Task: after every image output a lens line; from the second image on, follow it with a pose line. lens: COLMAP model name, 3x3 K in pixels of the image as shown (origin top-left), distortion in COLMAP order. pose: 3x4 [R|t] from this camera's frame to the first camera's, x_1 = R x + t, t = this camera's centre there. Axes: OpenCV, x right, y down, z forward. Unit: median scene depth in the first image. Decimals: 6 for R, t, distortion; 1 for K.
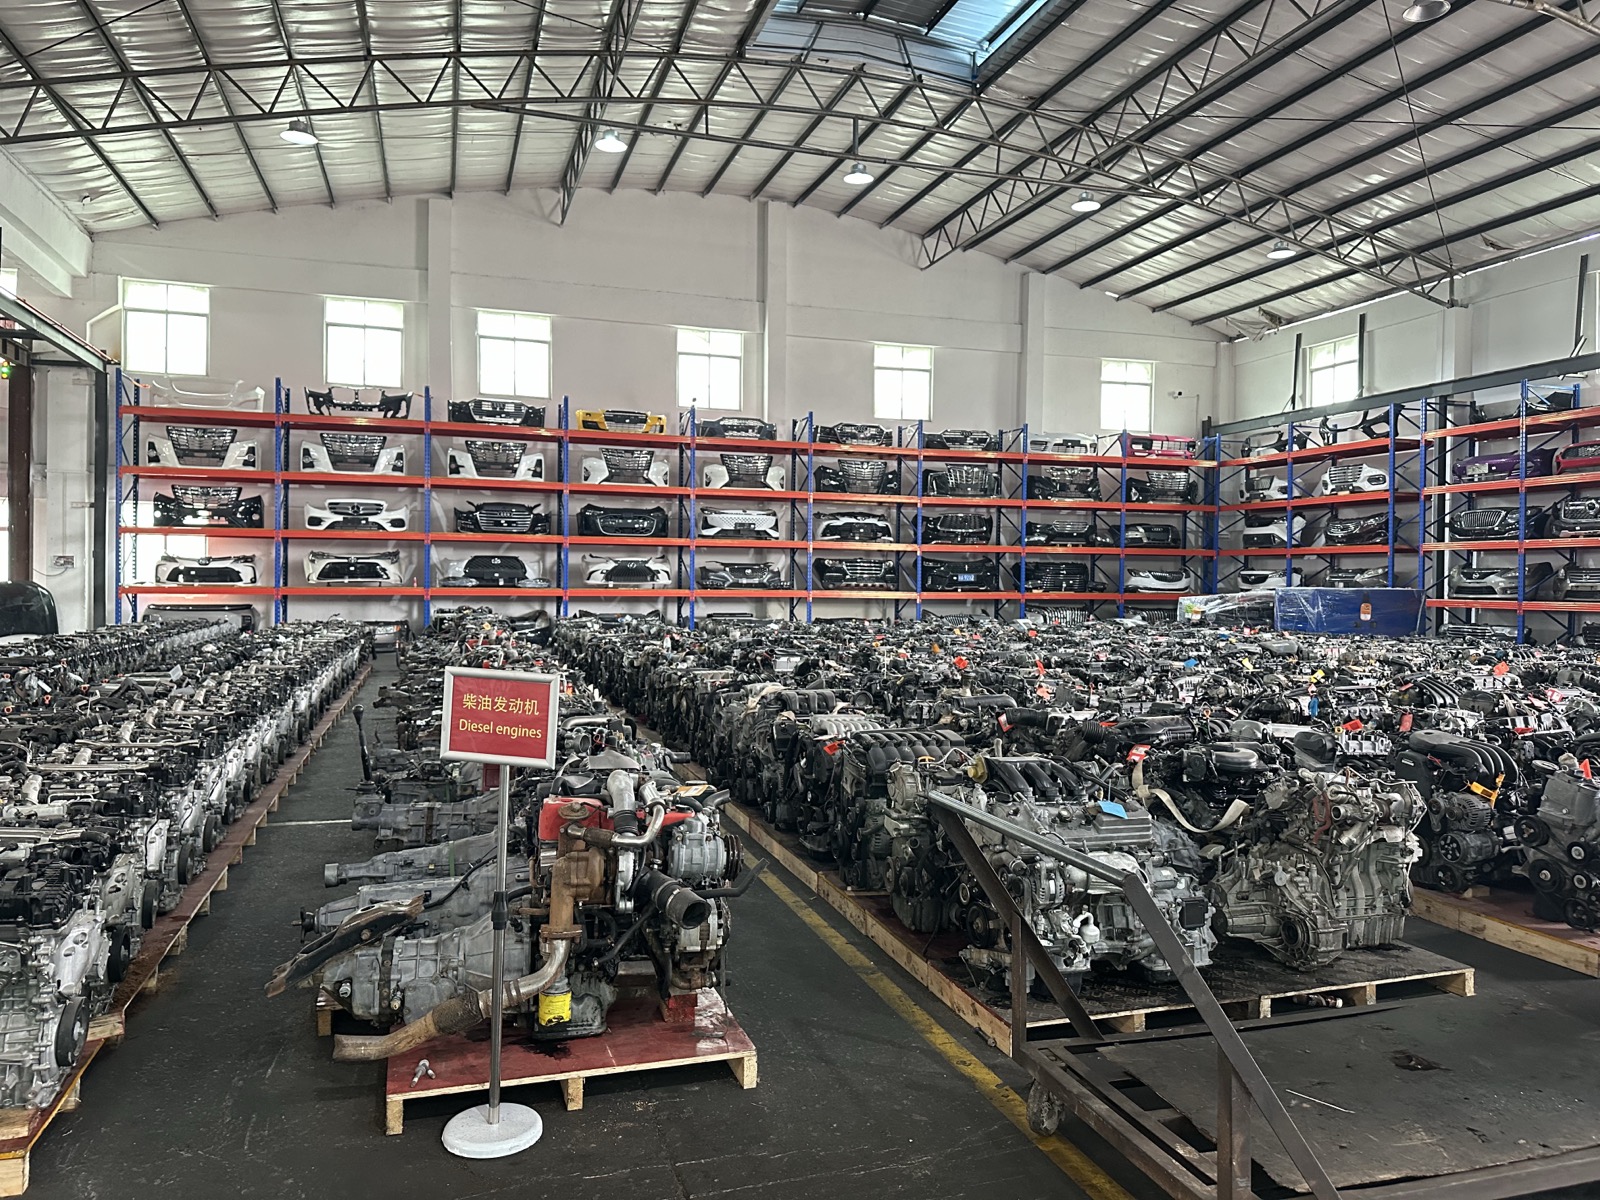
lens RADIAL K [[1106.3, 0, 800.0], [0, 1106.3, 600.0], [0, 0, 1]] dist [0.108272, -0.135522]
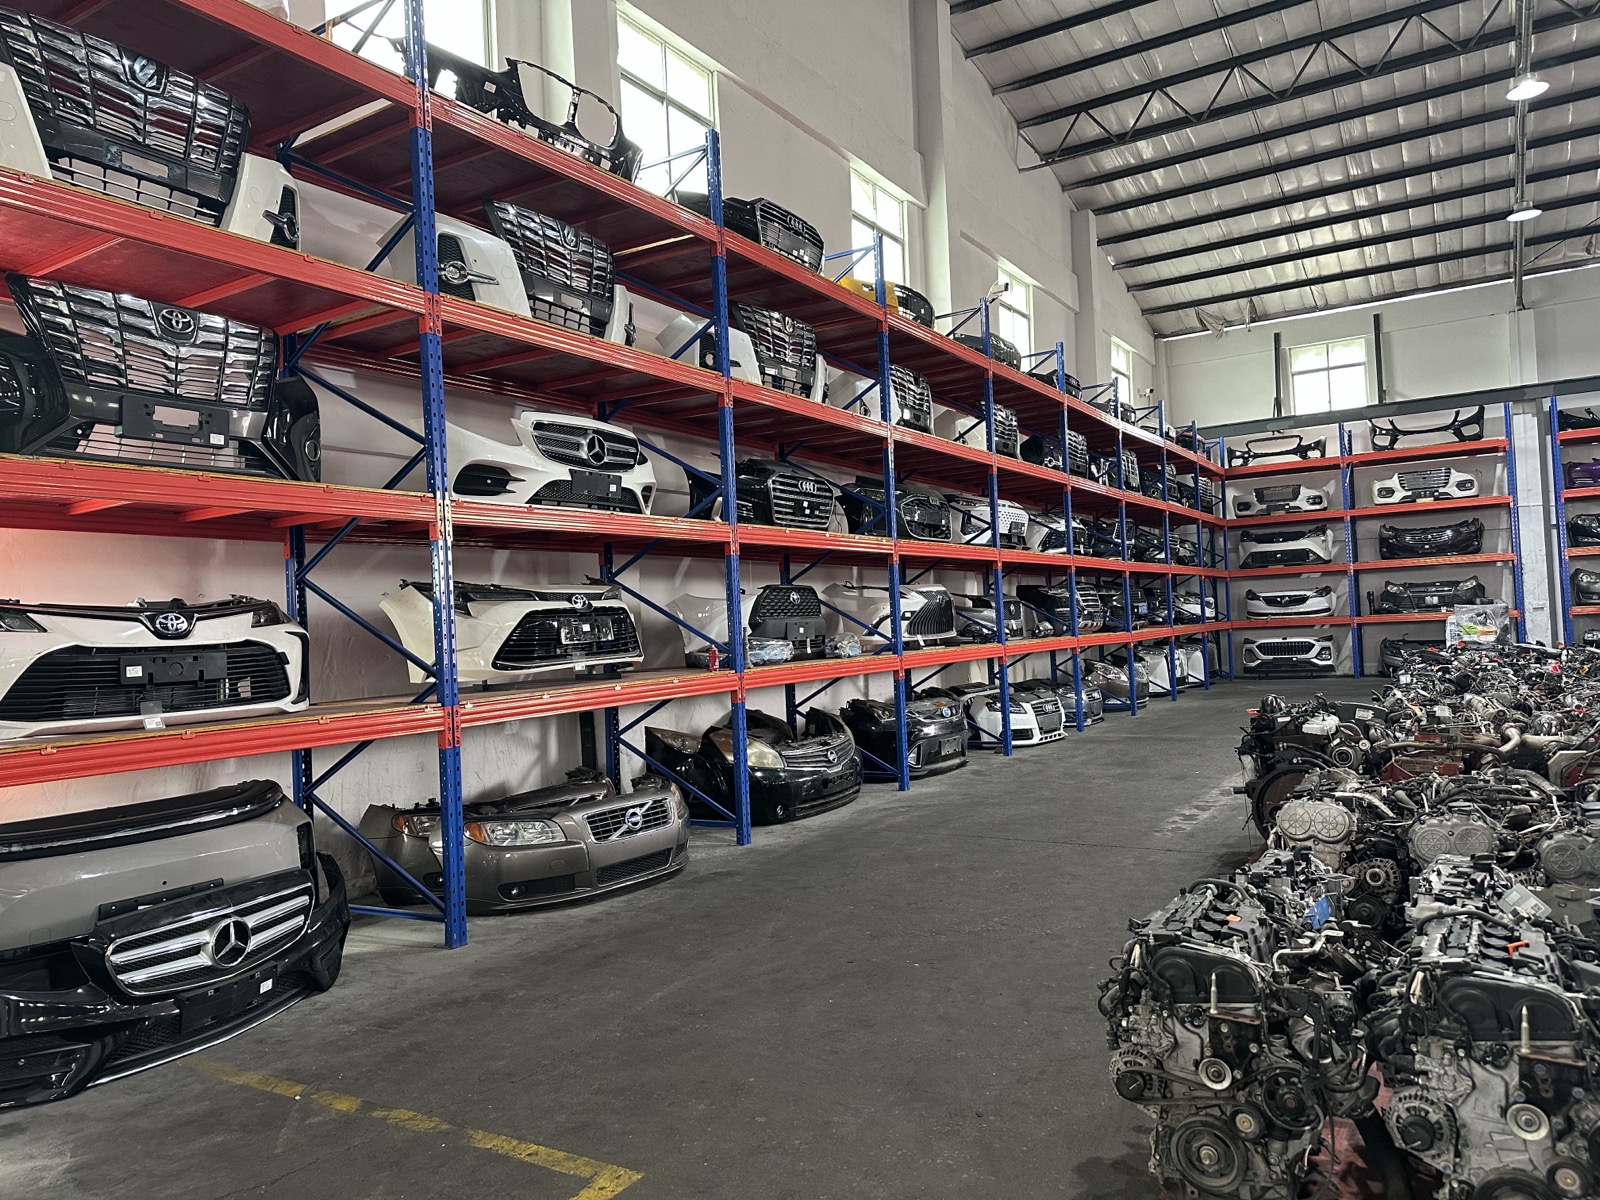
lens RADIAL K [[1106.3, 0, 800.0], [0, 1106.3, 600.0], [0, 0, 1]] dist [0.108272, -0.135522]
pose [[0.760194, -0.031166, 0.648948, -0.512906], [0.068676, 0.997107, -0.032563, -0.019268], [-0.646056, 0.069322, 0.760135, 0.648615]]
